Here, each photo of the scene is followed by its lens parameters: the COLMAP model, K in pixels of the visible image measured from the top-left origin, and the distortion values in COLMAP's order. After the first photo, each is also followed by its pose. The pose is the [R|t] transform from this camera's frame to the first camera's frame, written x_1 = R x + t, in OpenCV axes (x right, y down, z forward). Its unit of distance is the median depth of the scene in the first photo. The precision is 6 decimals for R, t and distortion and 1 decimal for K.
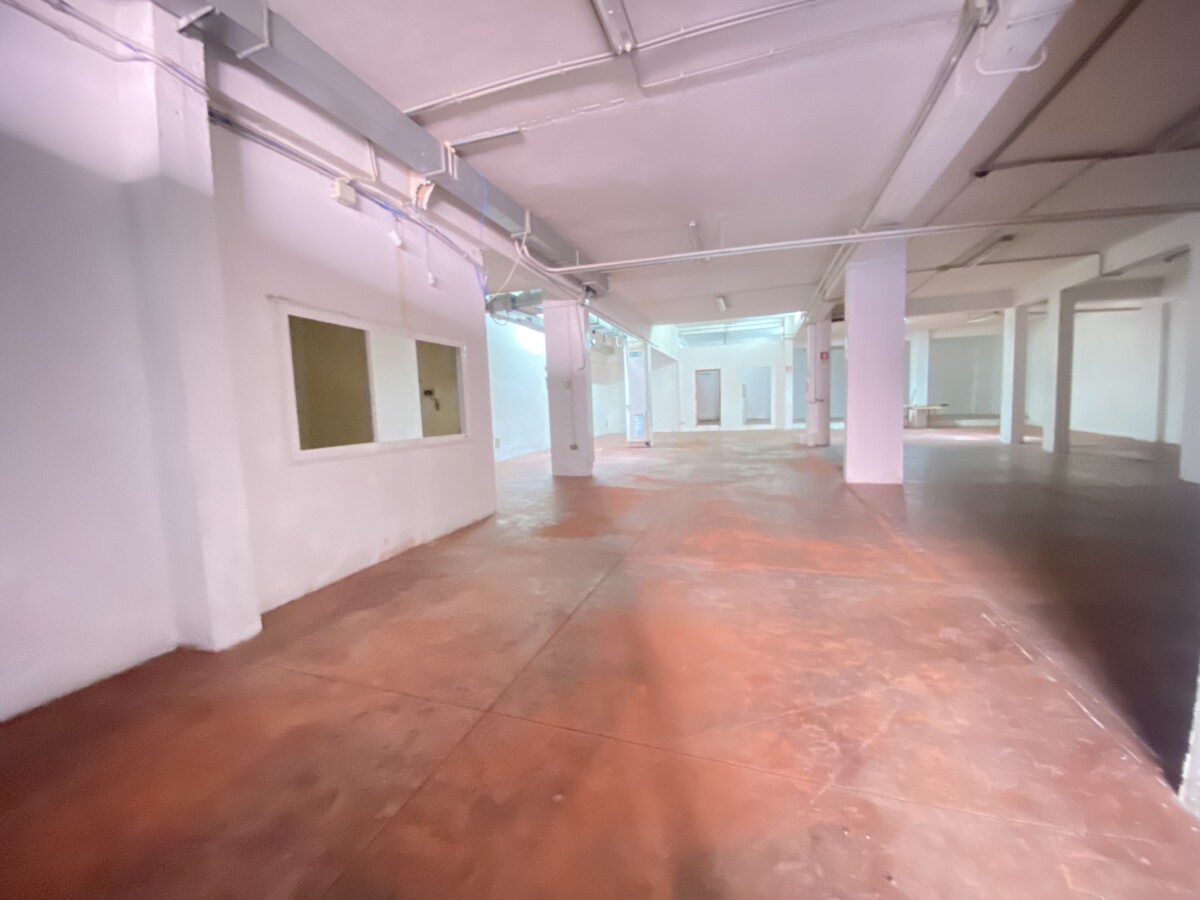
lens RADIAL K [[487.5, 0, 589.8], [0, 487.5, 448.1], [0, 0, 1]] dist [0.056670, -0.036840]
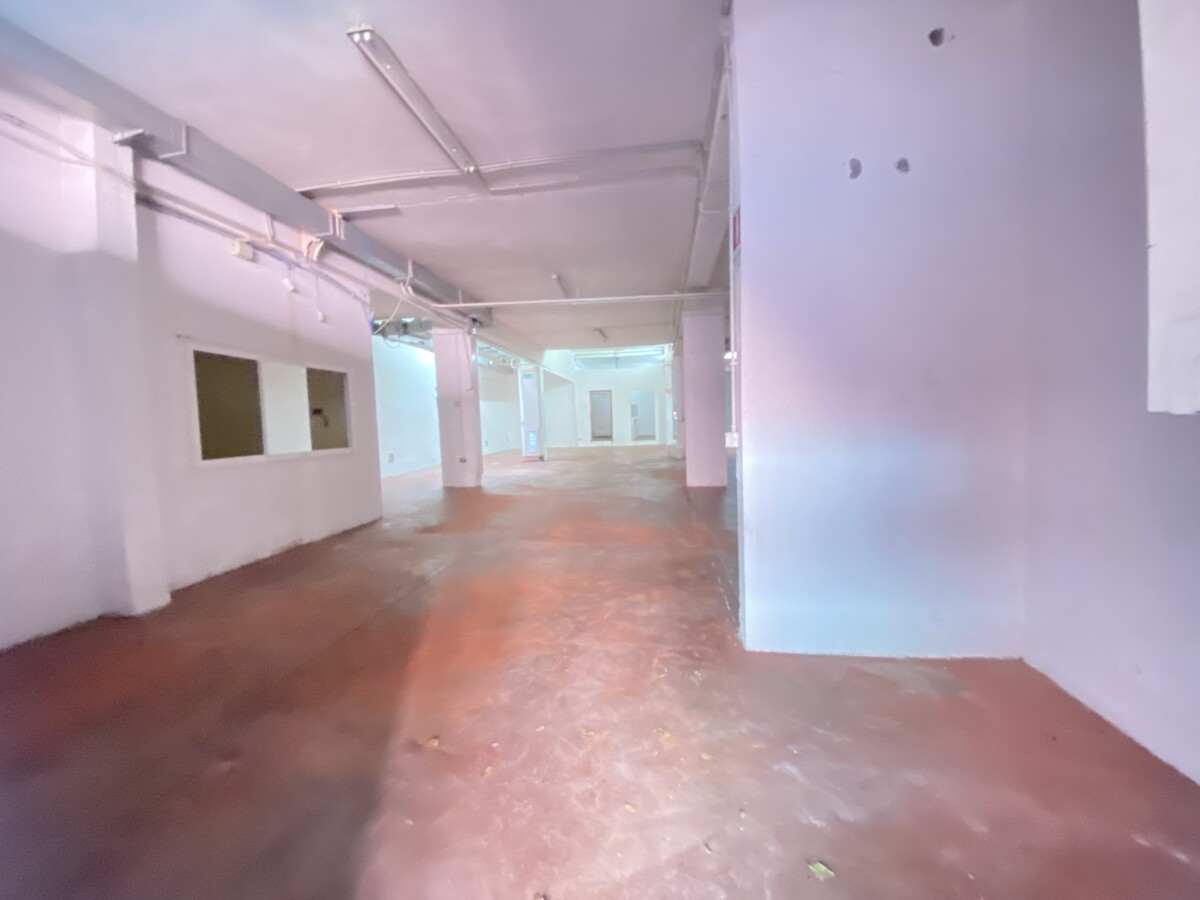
lens RADIAL K [[488.7, 0, 596.0], [0, 488.7, 451.2], [0, 0, 1]] dist [0.021303, -0.022336]
pose [[0.982489, -0.006566, 0.186204, 0.063411], [0.011755, 0.999572, -0.026782, 0.011876], [-0.185949, 0.028501, 0.982146, -0.161274]]
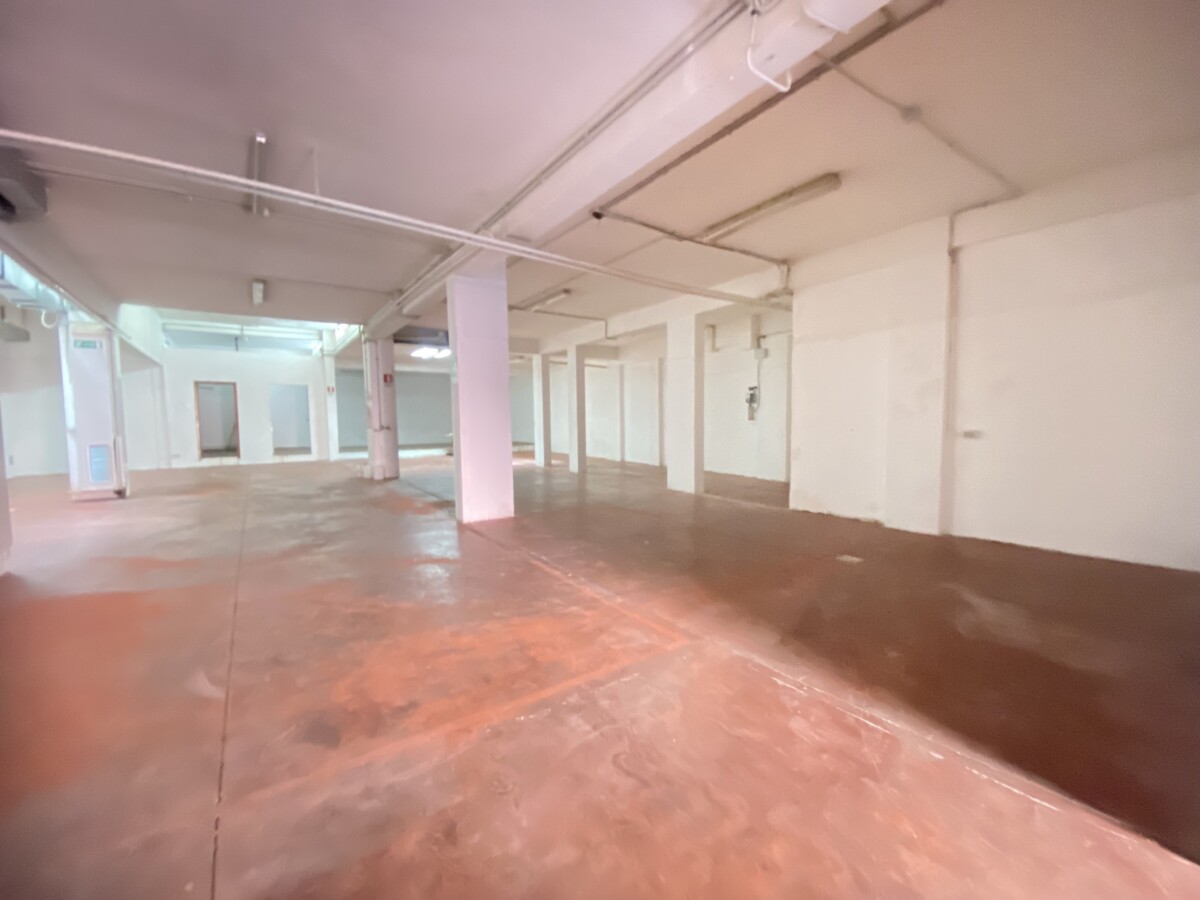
lens RADIAL K [[484.3, 0, 597.1], [0, 484.3, 454.8], [0, 0, 1]] dist [0.010215, -0.014635]
pose [[0.587404, -0.027557, 0.808824, -0.032040], [0.058283, 0.998265, -0.008316, -0.028998], [-0.807192, 0.052026, 0.587991, 0.280443]]
